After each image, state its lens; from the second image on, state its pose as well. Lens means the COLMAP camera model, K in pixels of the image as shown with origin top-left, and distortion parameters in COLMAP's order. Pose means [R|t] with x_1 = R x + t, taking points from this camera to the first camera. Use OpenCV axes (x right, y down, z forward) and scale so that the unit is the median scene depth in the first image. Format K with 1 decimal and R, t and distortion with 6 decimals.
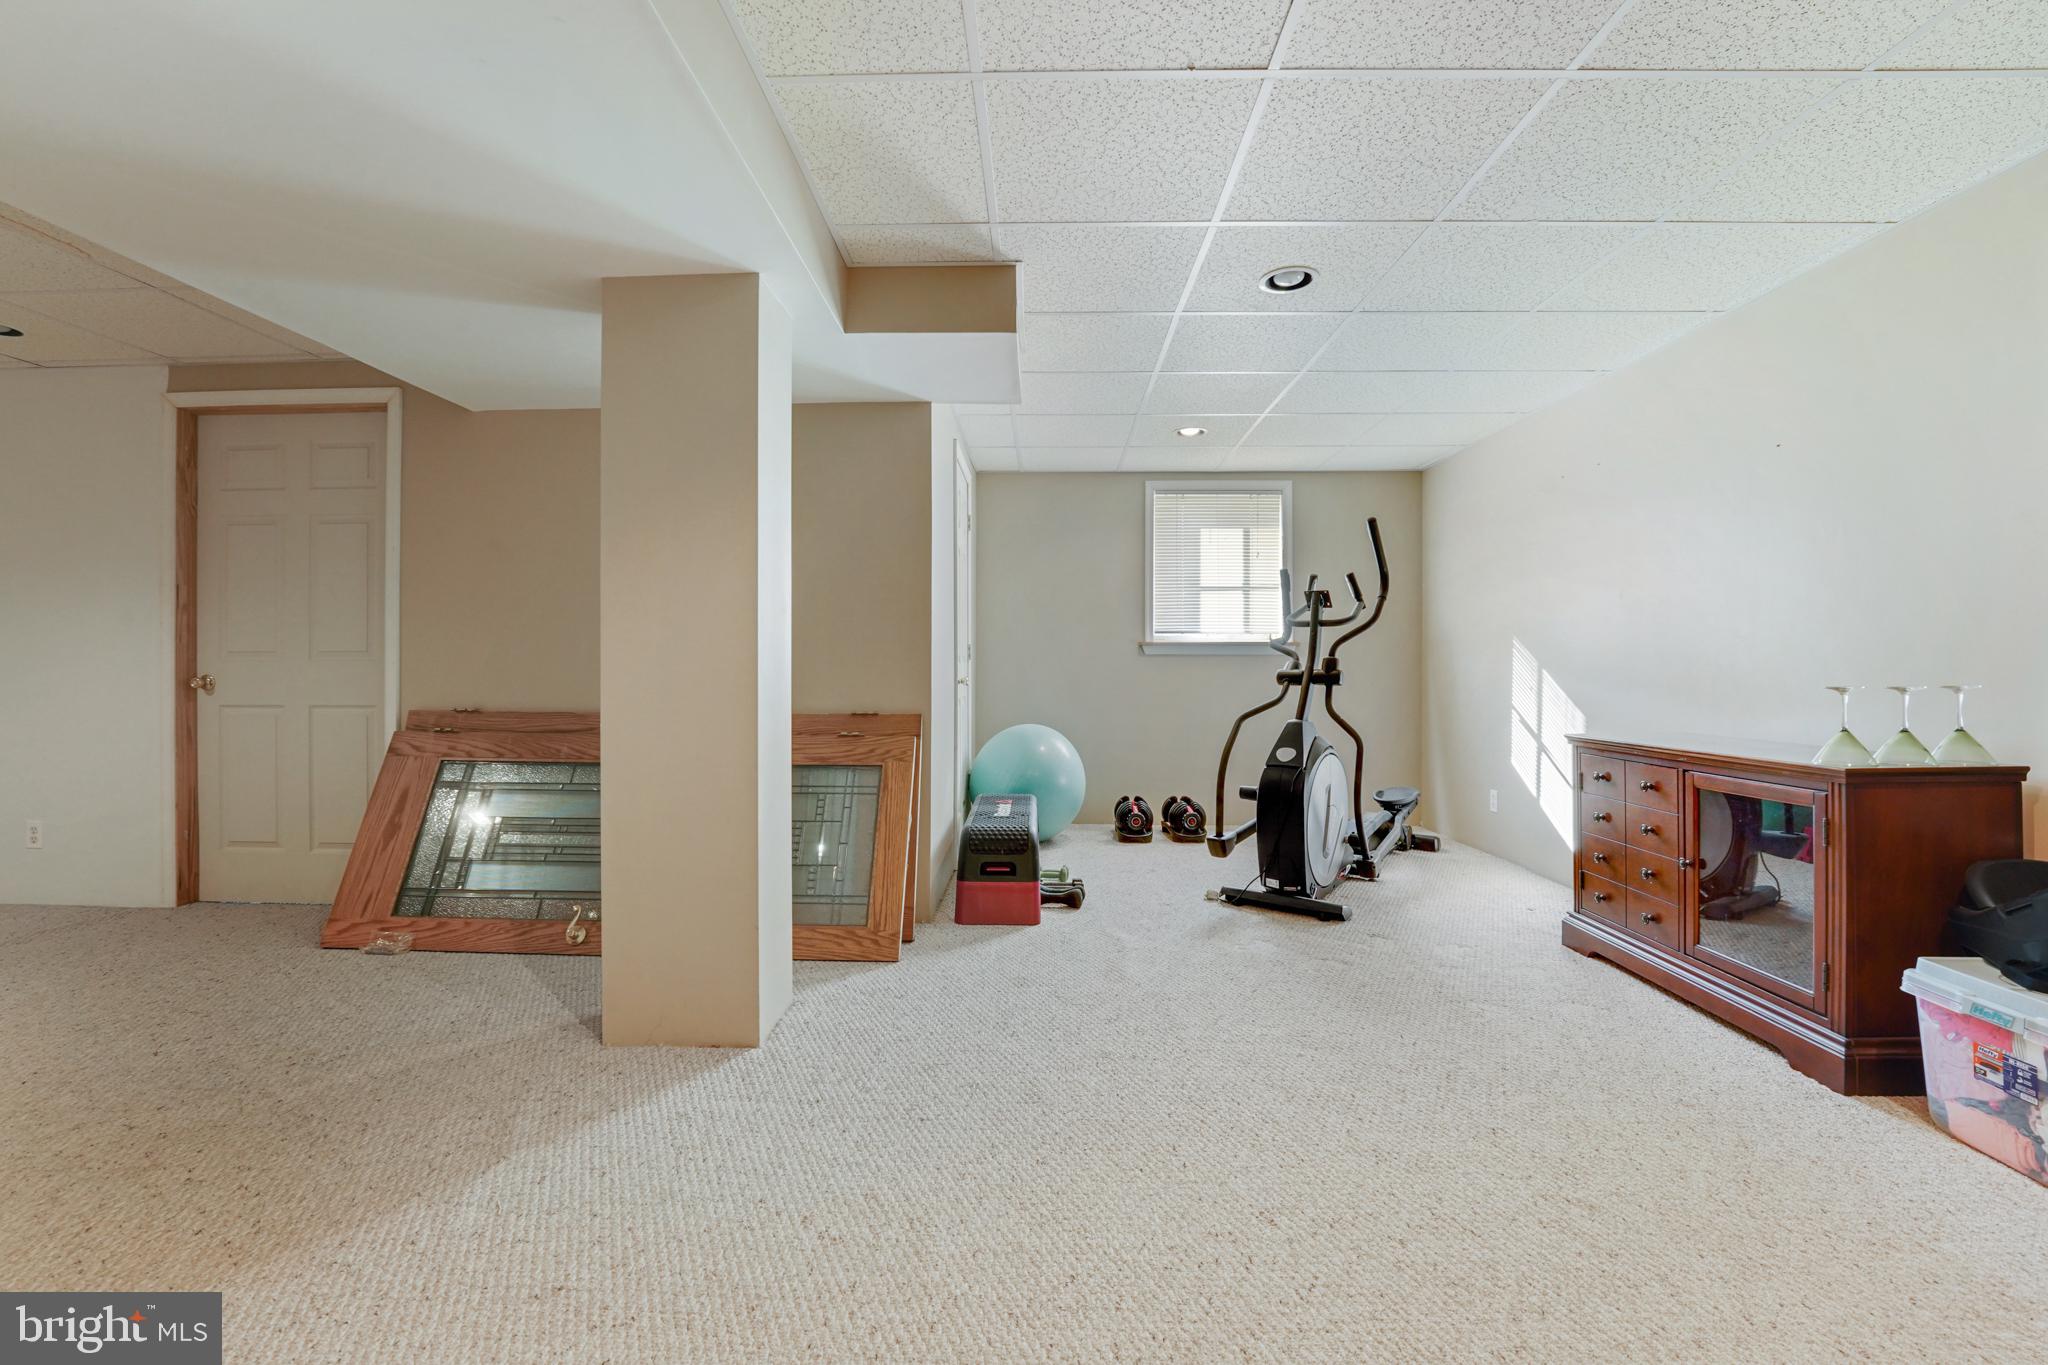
lens RADIAL K [[841.7, 0, 989.1], [0, 841.7, 666.9], [0, 0, 1]] dist [-0.012523, 0.000038]
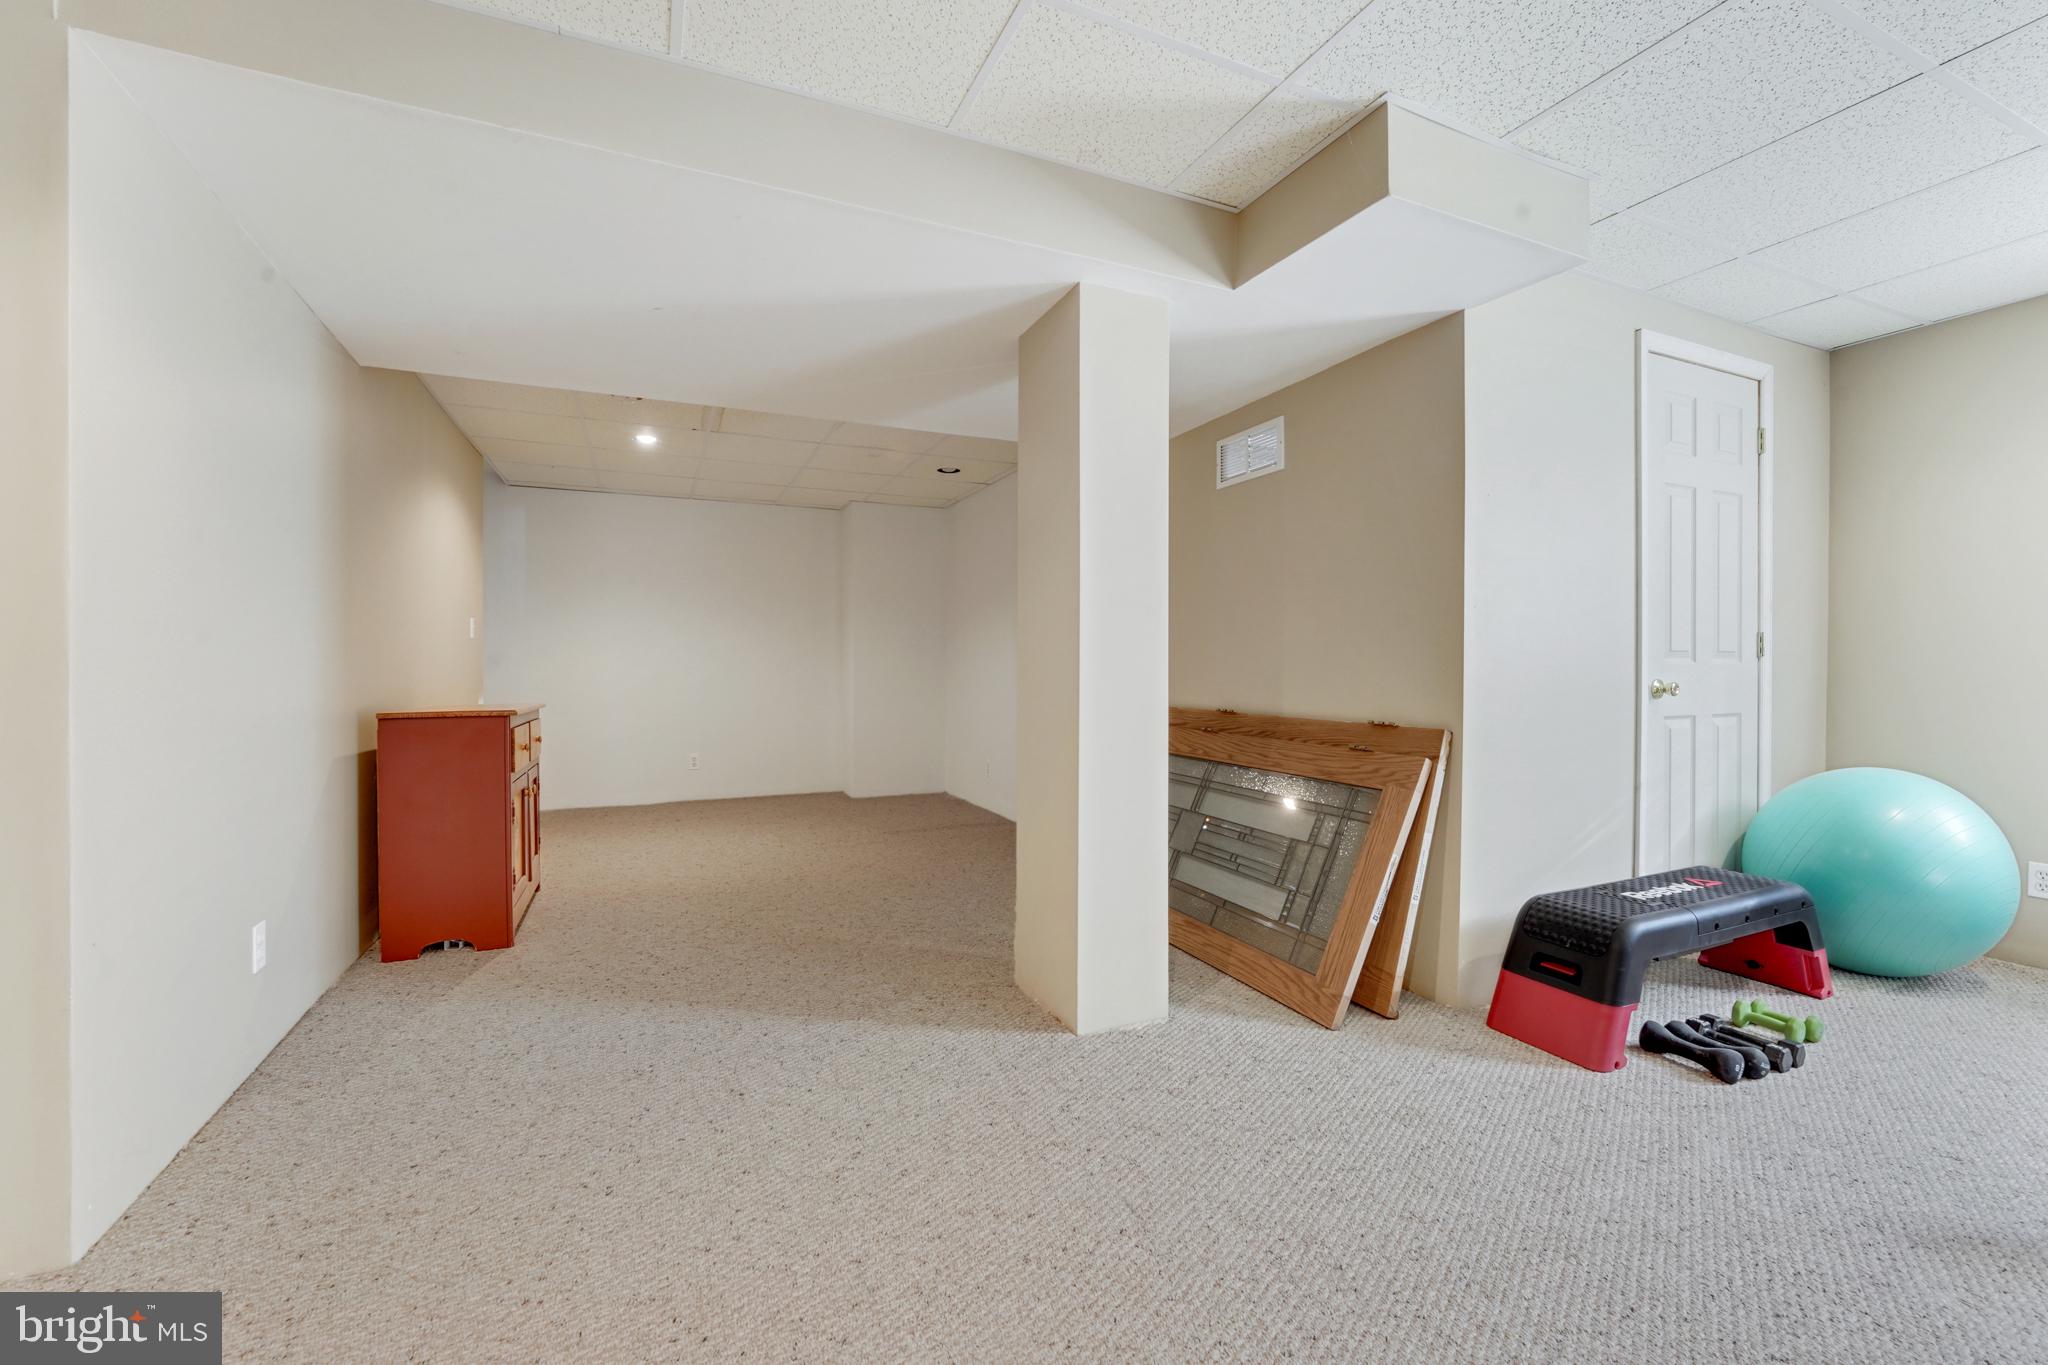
lens RADIAL K [[841.7, 0, 1020.6], [0, 841.7, 668.3], [0, 0, 1]] dist [-0.012523, 0.000038]
pose [[0.457720, 0.000996, -0.889096, 0.501603], [-0.004980, 0.999987, -0.001443, 0.005513], [0.889083, 0.005088, 0.457719, 0.386338]]
